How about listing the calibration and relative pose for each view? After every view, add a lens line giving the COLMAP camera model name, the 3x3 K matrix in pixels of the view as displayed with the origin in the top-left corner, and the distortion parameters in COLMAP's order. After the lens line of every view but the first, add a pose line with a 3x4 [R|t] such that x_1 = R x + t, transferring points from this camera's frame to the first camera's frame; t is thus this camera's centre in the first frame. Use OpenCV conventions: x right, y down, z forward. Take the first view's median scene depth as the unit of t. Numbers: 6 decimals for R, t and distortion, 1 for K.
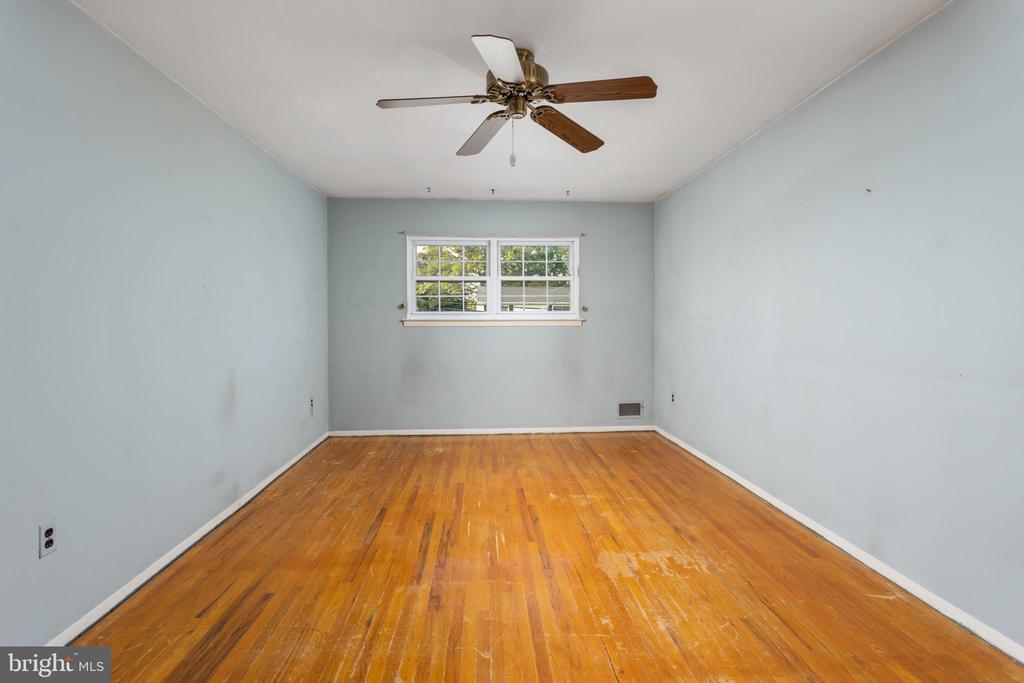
lens RADIAL K [[483.2, 0, 508.9], [0, 483.2, 320.0], [0, 0, 1]] dist [0.001206, 0.000181]
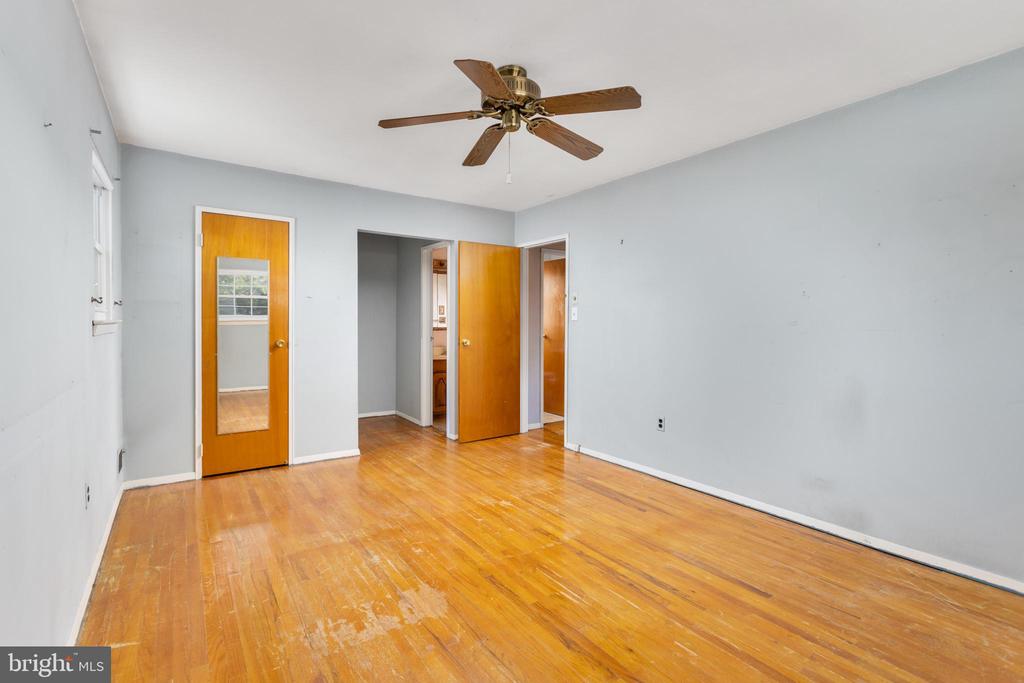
lens RADIAL K [[483.2, 0, 508.9], [0, 483.2, 320.0], [0, 0, 1]] dist [0.001206, 0.000181]
pose [[-0.856160, -0.001014, -0.516710, 0.548526], [0.000186, 0.999997, -0.002271, -0.003467], [0.516711, -0.002040, -0.856158, 1.847593]]
